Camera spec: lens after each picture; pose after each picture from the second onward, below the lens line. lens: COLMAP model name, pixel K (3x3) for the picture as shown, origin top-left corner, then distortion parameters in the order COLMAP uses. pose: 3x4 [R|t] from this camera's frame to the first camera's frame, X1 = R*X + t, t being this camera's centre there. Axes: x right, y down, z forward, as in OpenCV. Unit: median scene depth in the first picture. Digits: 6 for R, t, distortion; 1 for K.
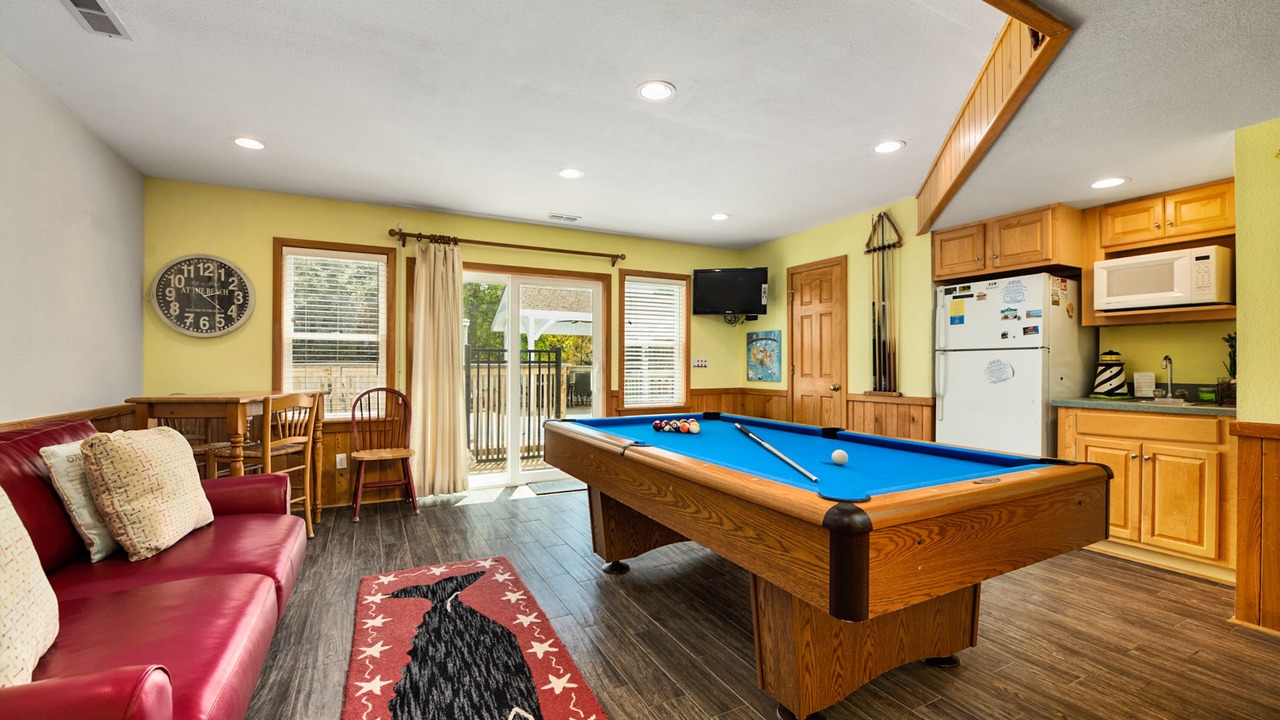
lens RADIAL K [[533.0, 0, 646.6], [0, 533.0, 364.7], [0, 0, 1]] dist [-0.003479, -0.000161]
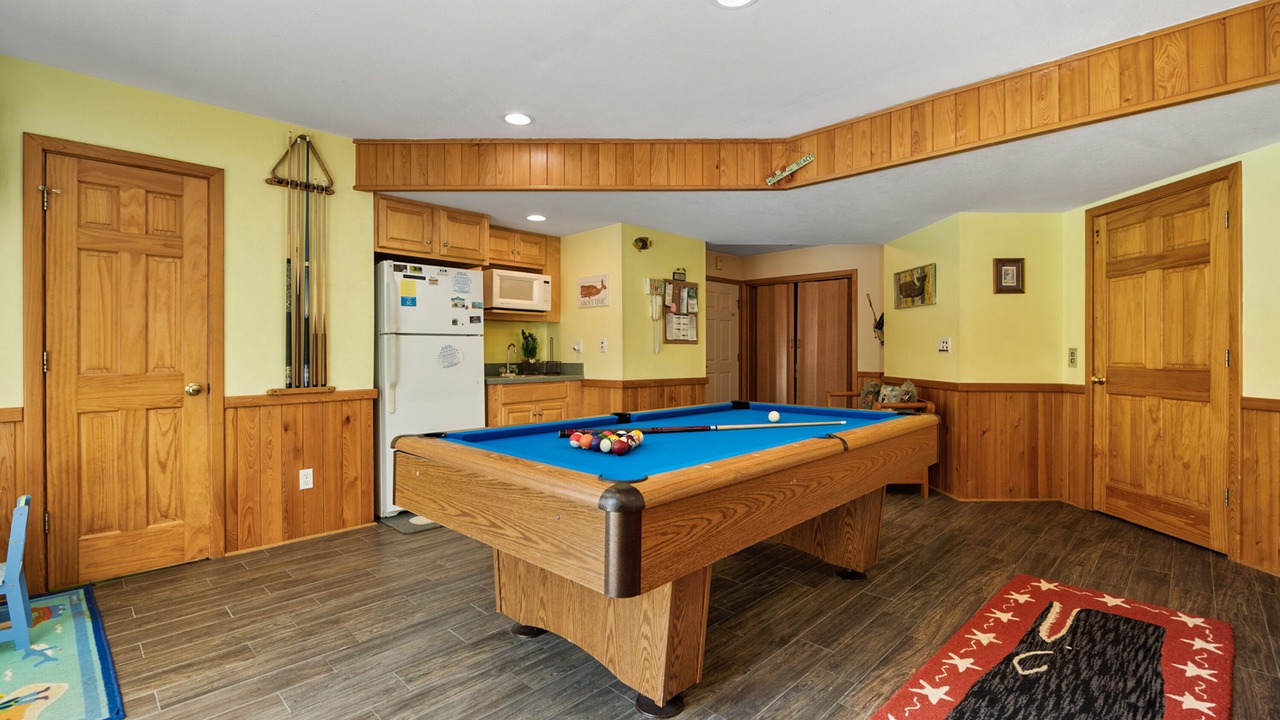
lens RADIAL K [[572.6, 0, 644.8], [0, 572.6, 353.7], [0, 0, 1]] dist [-0.008332, -0.000806]
pose [[-0.313995, -0.003612, 0.949418, -0.473597], [0.001803, 0.999989, 0.004401, 0.002712], [-0.949423, 0.003093, -0.313985, 0.903256]]
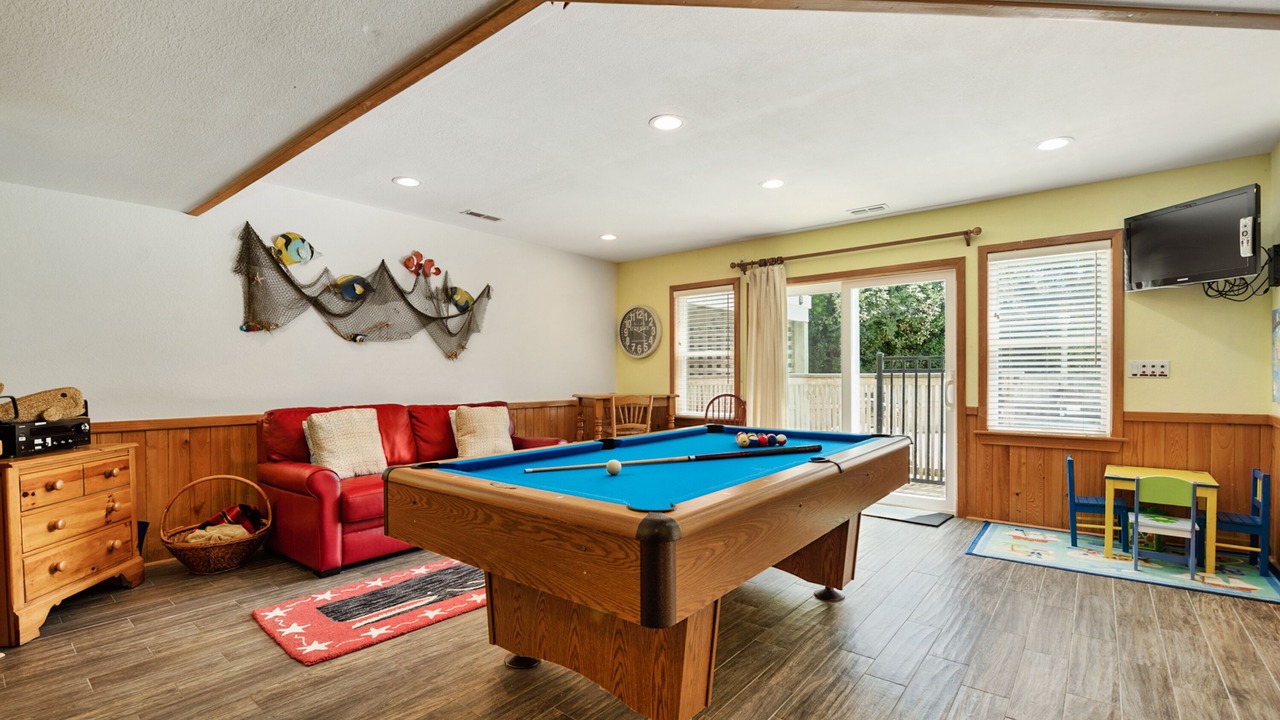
lens RADIAL K [[572.6, 0, 628.6], [0, 572.6, 379.1], [0, 0, 1]] dist [-0.008332, -0.000806]
pose [[0.388420, 0.002350, -0.921480, 0.695849], [0.006263, 0.999967, 0.005190, 0.001209], [0.921461, -0.007787, 0.388392, 0.309303]]
